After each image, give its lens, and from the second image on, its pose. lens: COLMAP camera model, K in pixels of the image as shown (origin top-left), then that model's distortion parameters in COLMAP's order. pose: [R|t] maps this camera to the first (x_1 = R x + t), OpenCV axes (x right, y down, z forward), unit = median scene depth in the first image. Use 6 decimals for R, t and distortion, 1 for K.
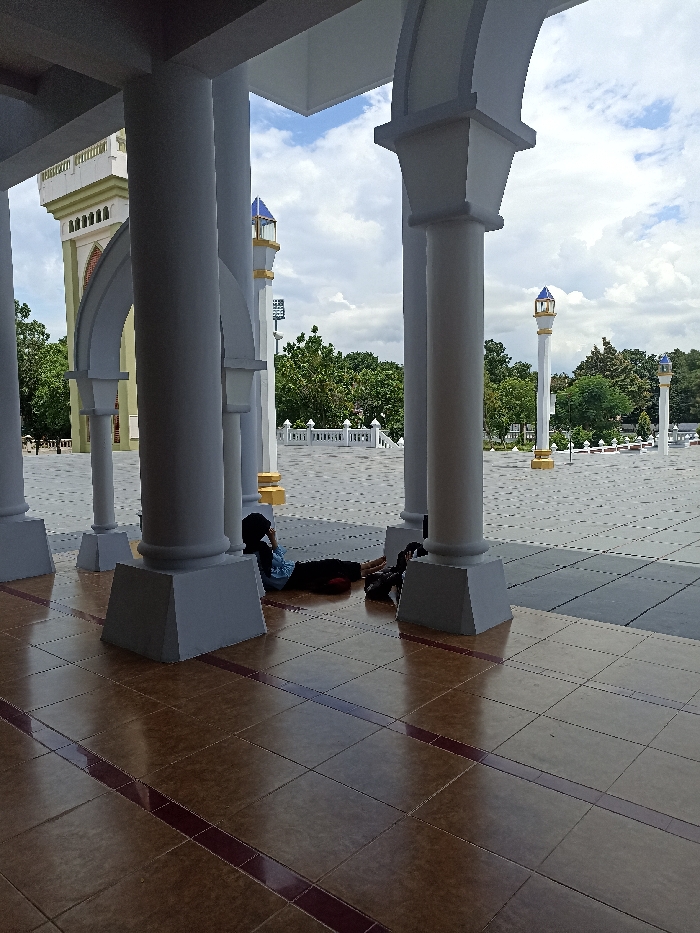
lens RADIAL K [[681.3, 0, 346.7], [0, 681.3, 463.3], [0, 0, 1]] dist [0.035773, -0.000802]
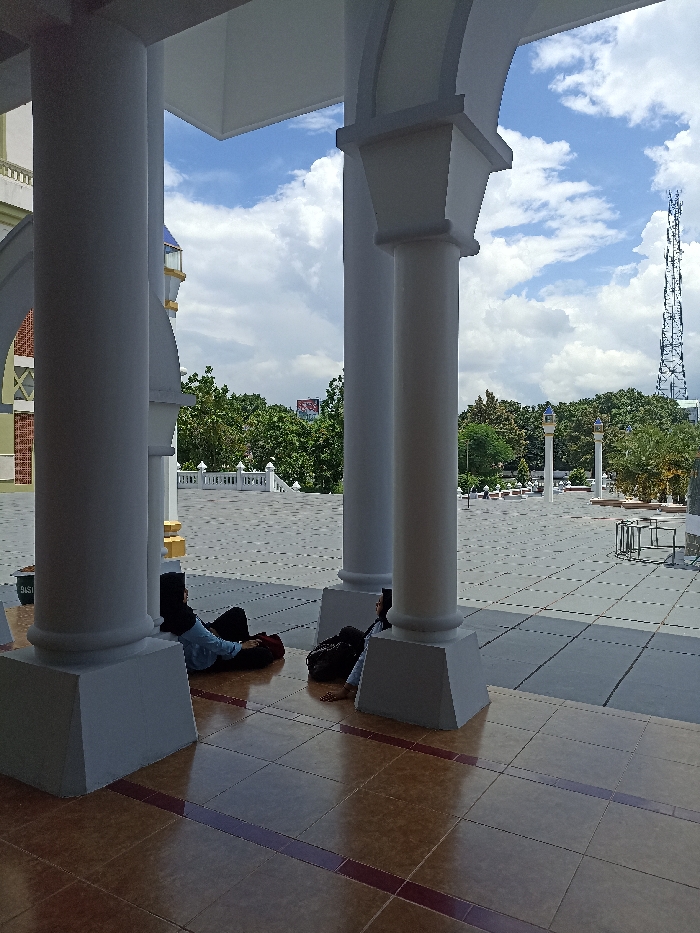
lens RADIAL K [[684.3, 0, 349.5], [0, 684.3, 463.0], [0, 0, 1]] dist [0.065009, -0.080795]
pose [[0.986450, 0.014758, 0.163397, -0.067373], [-0.004319, 0.997936, -0.064063, -0.014023], [-0.164005, 0.062490, 0.984478, 0.145990]]
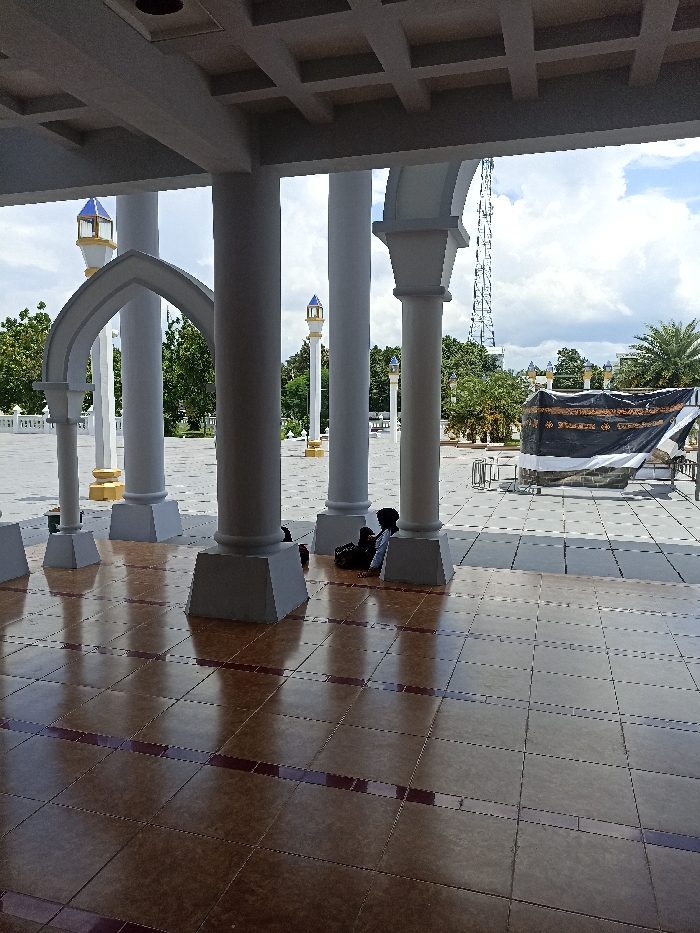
lens RADIAL K [[684.3, 0, 349.5], [0, 684.3, 463.0], [0, 0, 1]] dist [0.065009, -0.080795]
pose [[0.913599, -0.019683, 0.406141, -0.483771], [0.010515, 0.999637, 0.024794, -0.036949], [-0.406481, -0.018381, 0.913474, -0.204927]]
